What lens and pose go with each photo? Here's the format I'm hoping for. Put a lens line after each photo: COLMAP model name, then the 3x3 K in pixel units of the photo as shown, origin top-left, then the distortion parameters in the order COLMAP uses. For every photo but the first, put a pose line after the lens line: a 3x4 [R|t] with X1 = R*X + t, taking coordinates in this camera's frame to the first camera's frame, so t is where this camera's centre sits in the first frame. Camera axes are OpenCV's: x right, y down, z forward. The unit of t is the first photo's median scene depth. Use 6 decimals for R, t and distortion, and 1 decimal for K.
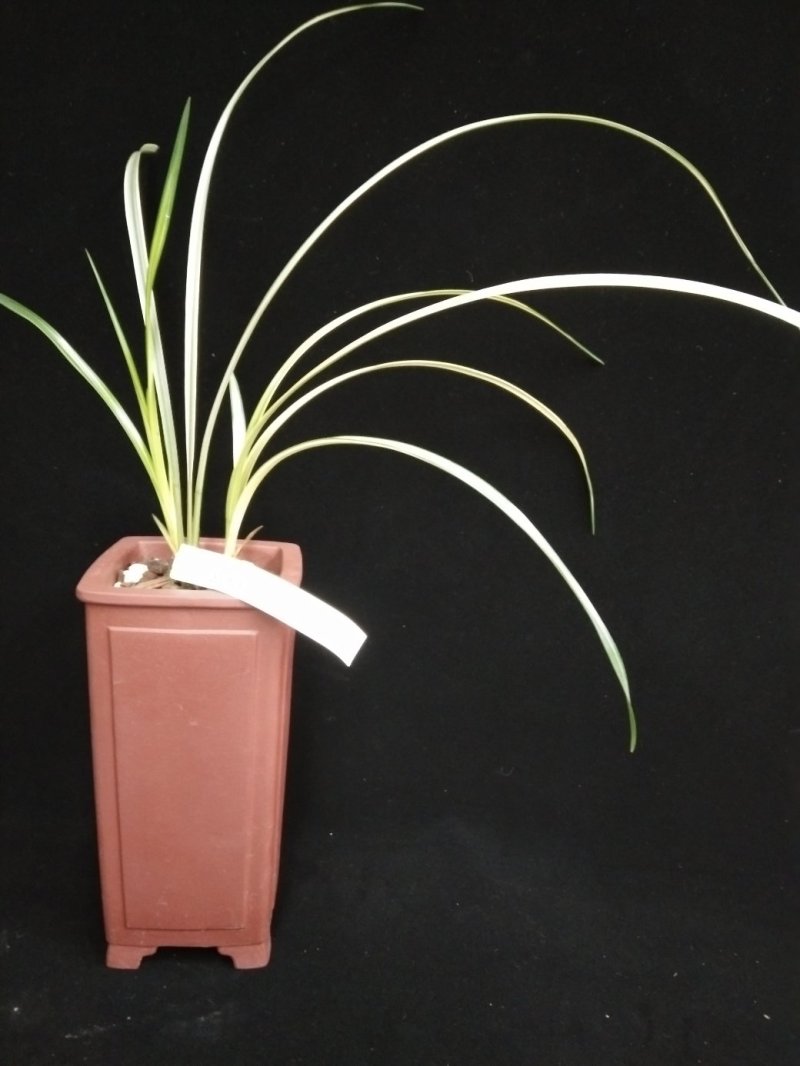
lens RADIAL K [[889.1, 0, 400.0], [0, 889.1, 533.0], [0, 0, 1]] dist [0.086047, -0.289780]
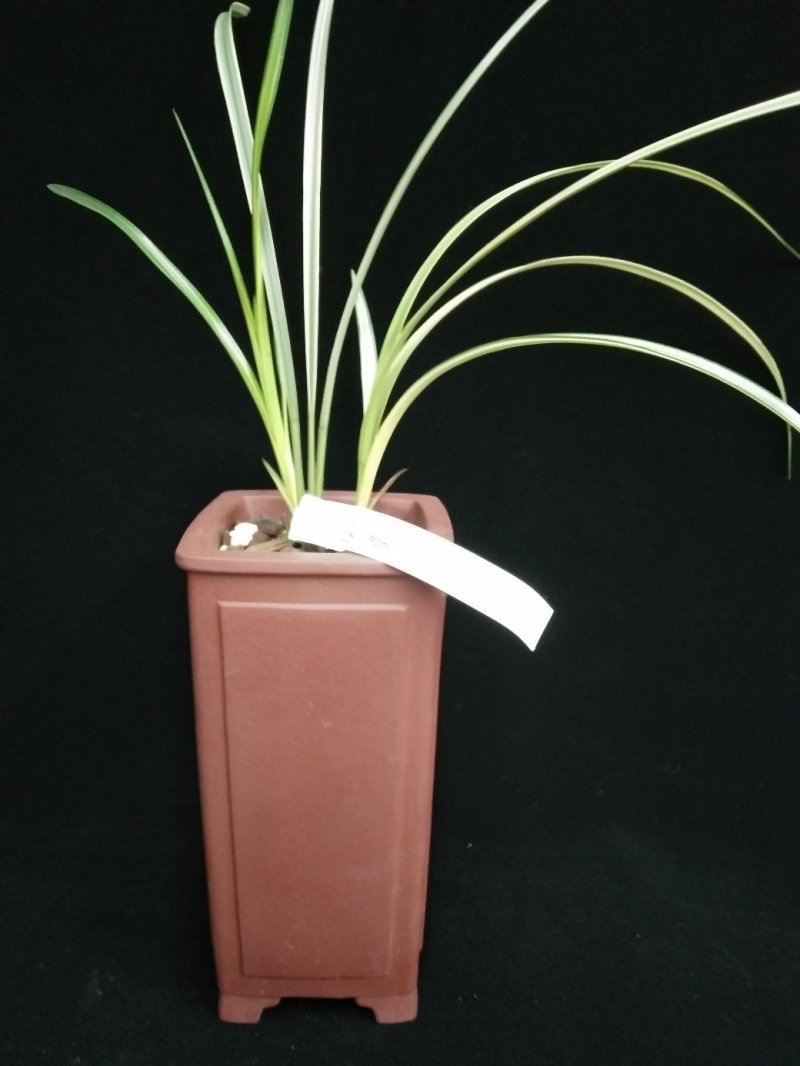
lens RADIAL K [[889.1, 0, 400.0], [0, 889.1, 533.0], [0, 0, 1]] dist [0.086047, -0.289780]
pose [[0.997263, -0.018595, -0.071555, -0.102295], [0.020824, 0.999317, 0.030525, 0.023025], [0.070939, -0.031932, 0.996969, 0.222414]]
